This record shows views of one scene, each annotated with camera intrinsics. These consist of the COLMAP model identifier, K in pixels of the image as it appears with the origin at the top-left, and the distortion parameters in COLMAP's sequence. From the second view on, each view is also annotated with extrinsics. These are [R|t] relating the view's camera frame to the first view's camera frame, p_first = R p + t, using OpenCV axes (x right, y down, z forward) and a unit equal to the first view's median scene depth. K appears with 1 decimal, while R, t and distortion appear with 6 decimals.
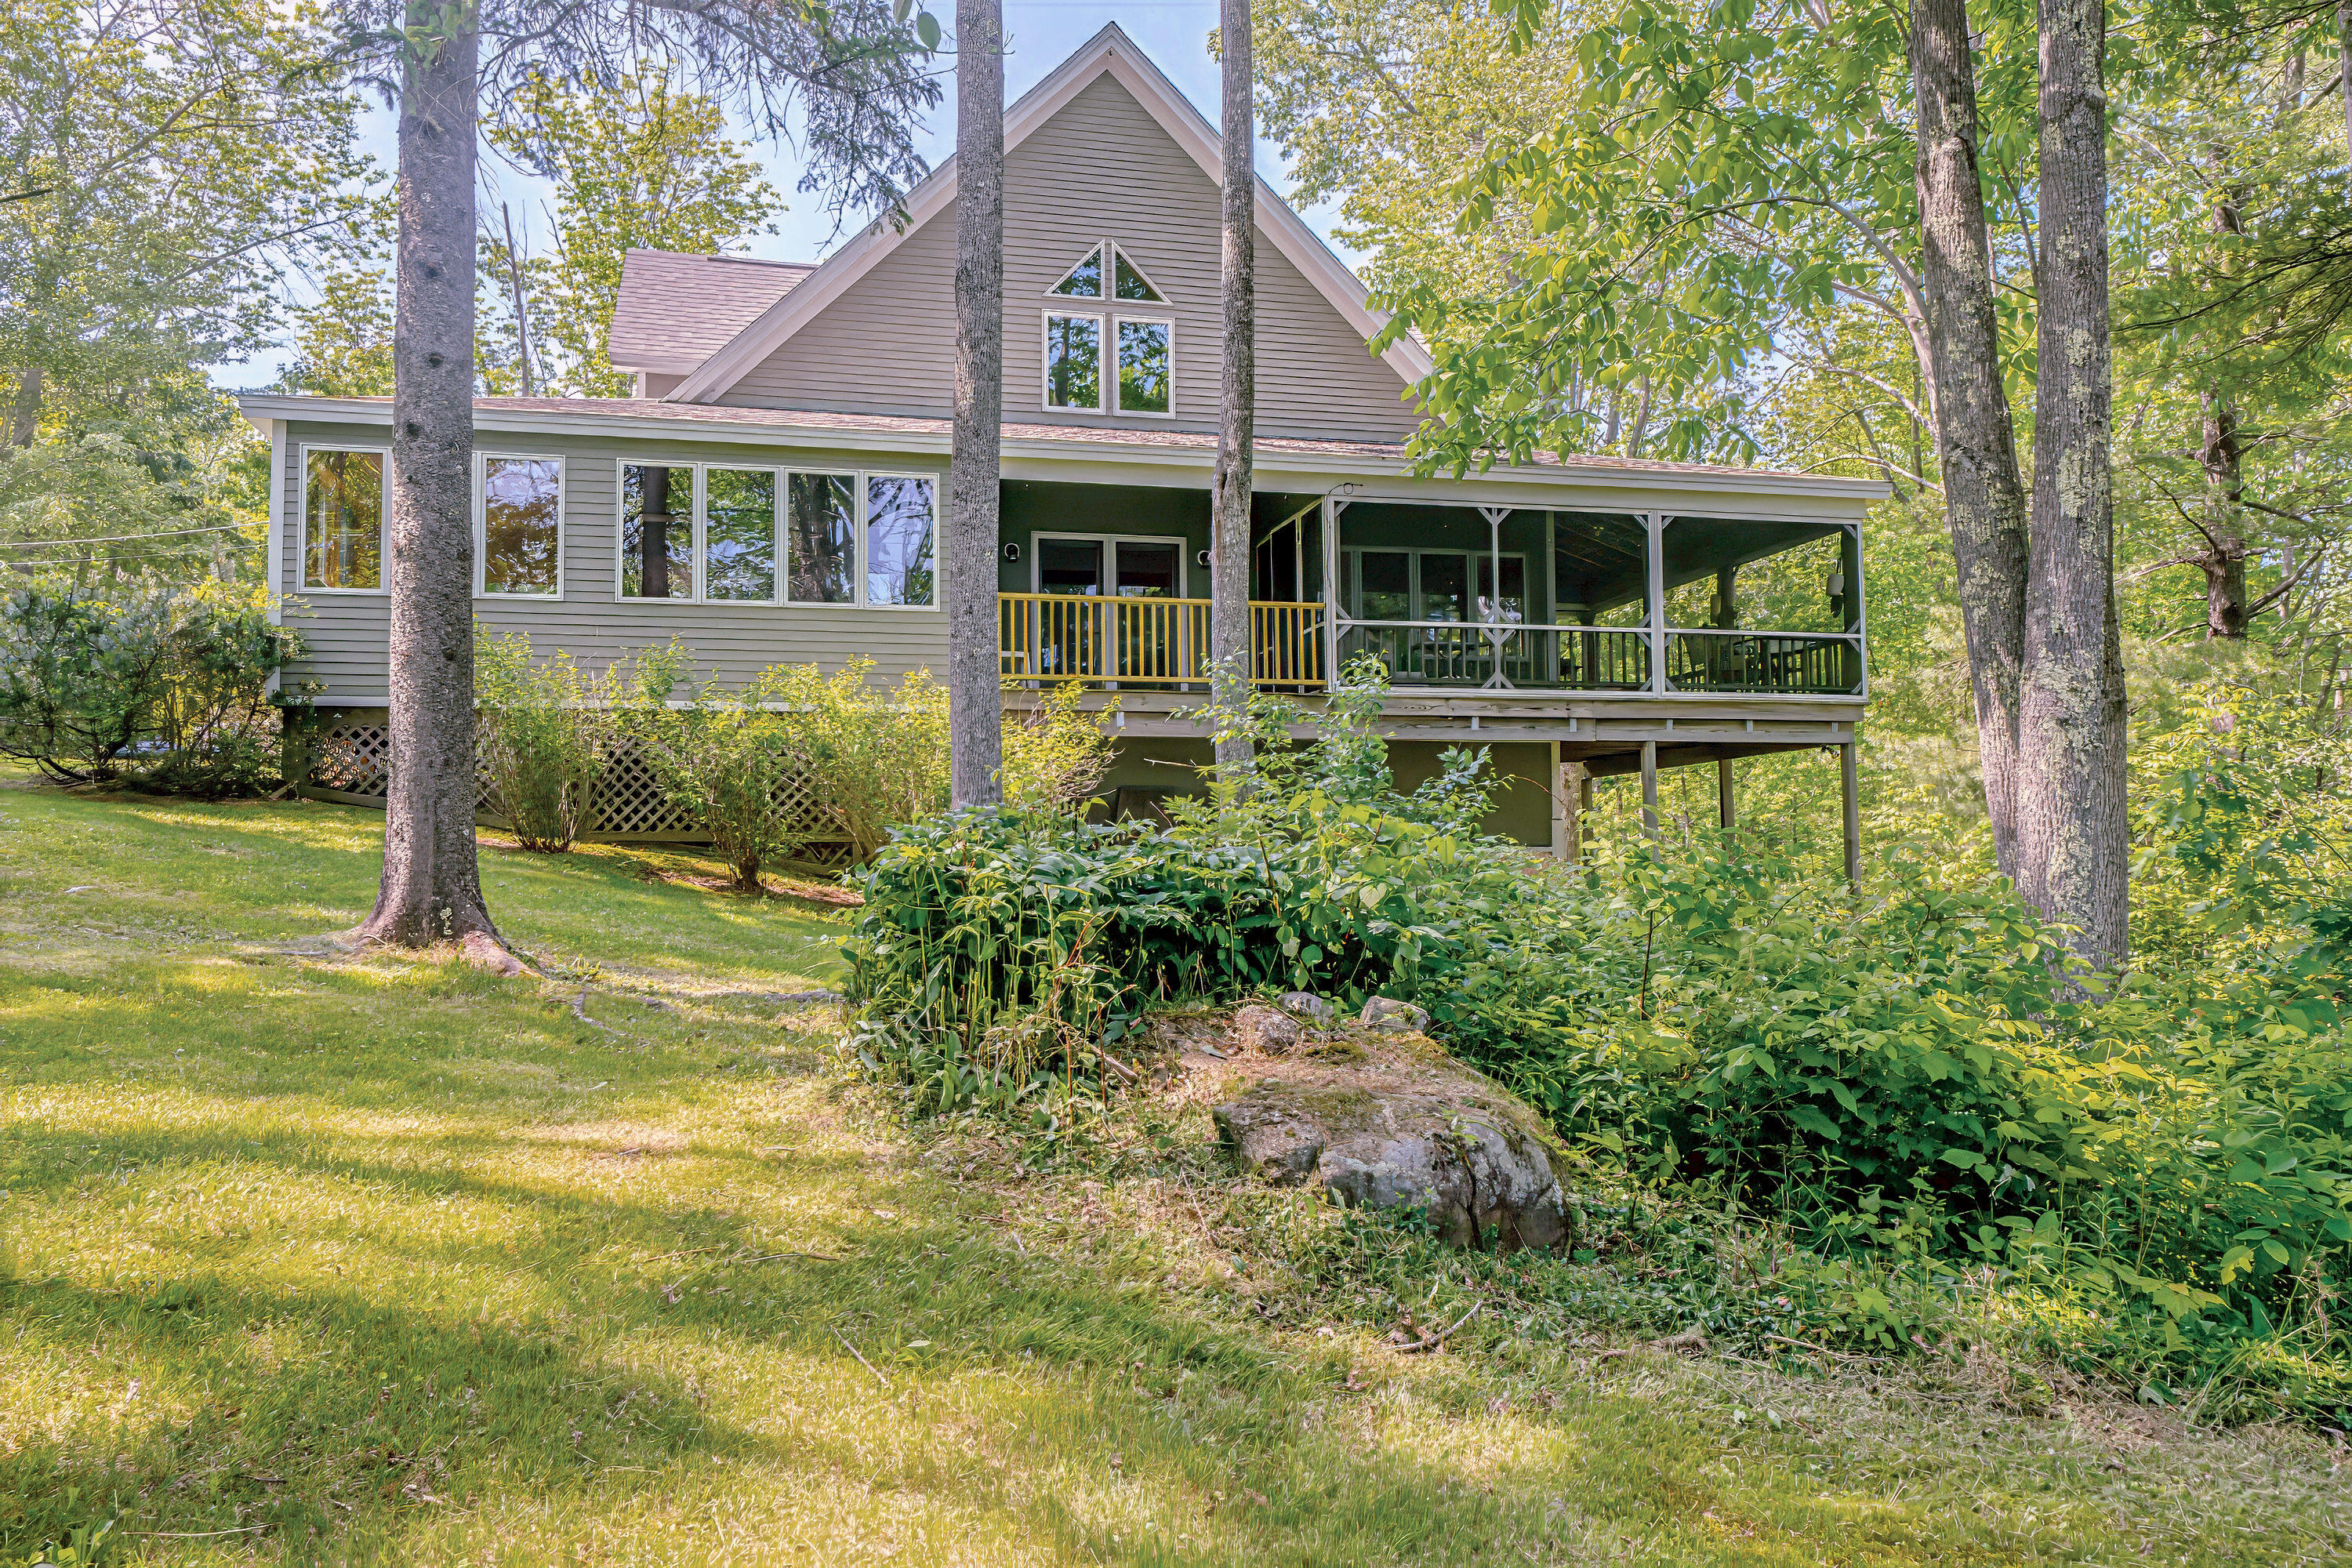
lens RADIAL K [[1474.2, 0, 1176.0], [0, 1474.2, 784.0], [0, 0, 1]] dist [-0.021260, -0.002288]
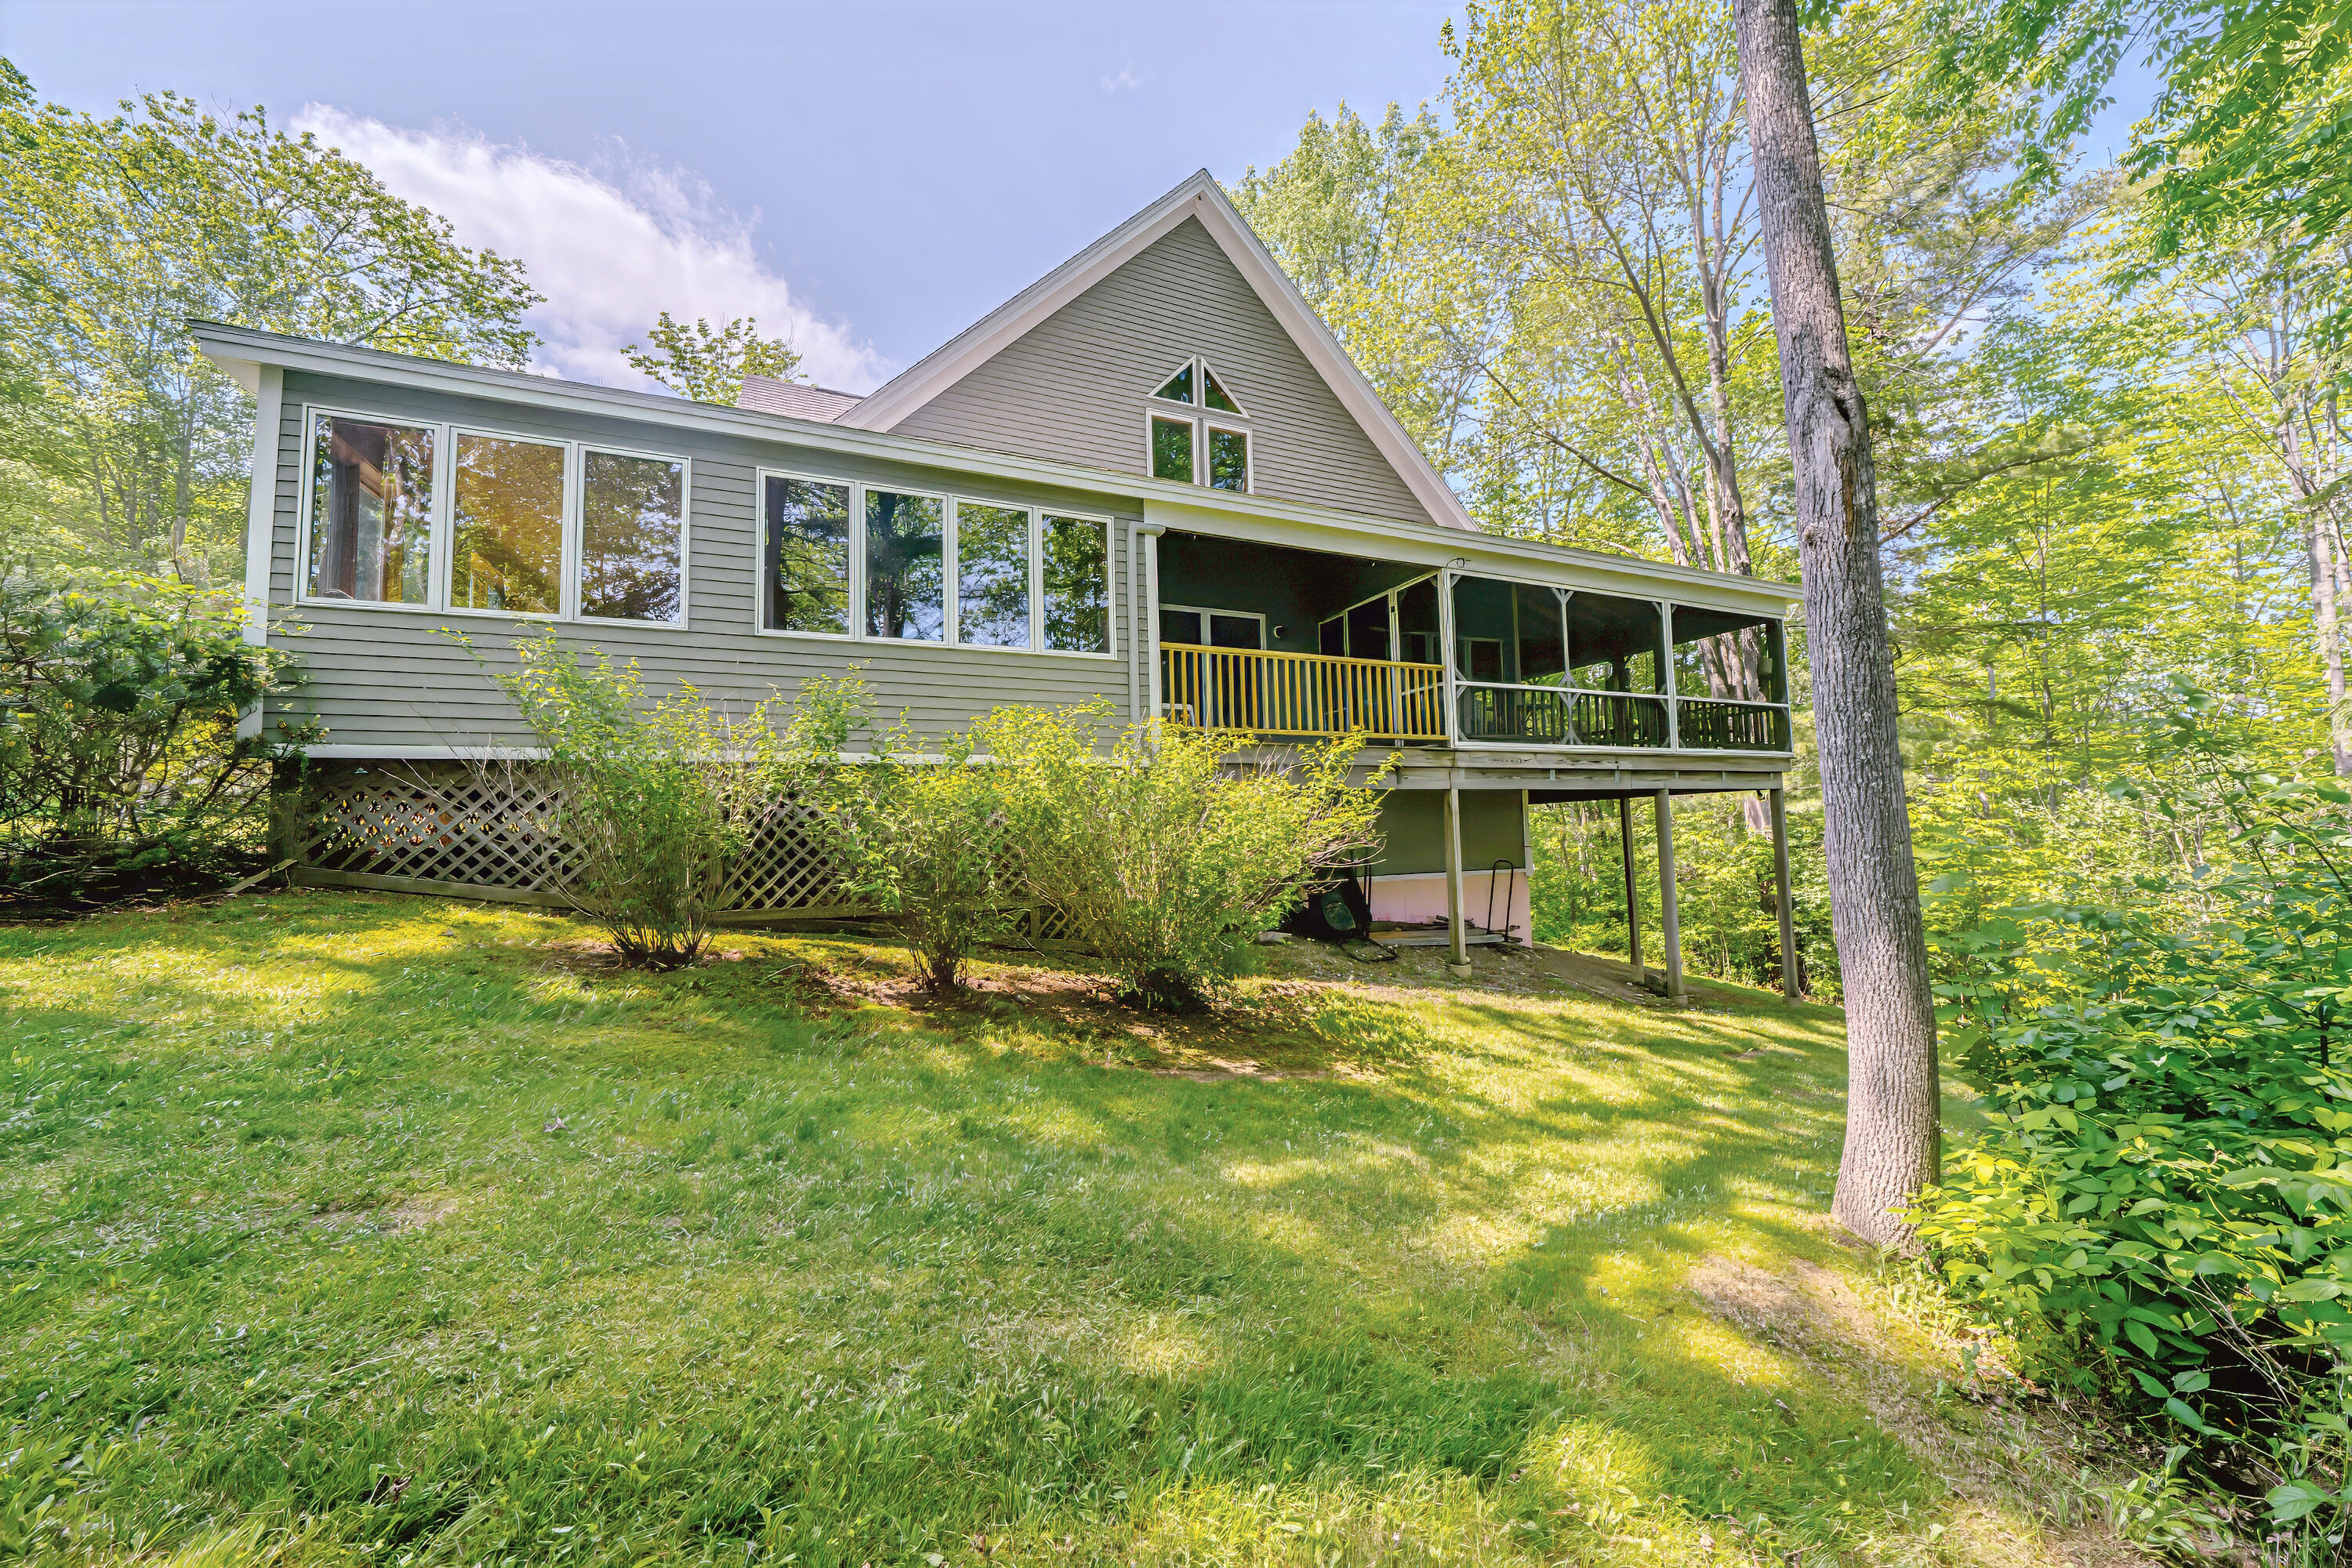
lens RADIAL K [[789.9, 0, 1176.0], [0, 789.9, 784.0], [0, 0, 1]] dist [-0.013797, 0.000075]
pose [[0.986579, -0.002362, 0.163269, -0.189554], [0.004783, 0.999884, -0.014438, -0.026690], [-0.163216, 0.015026, 0.986476, 0.450637]]
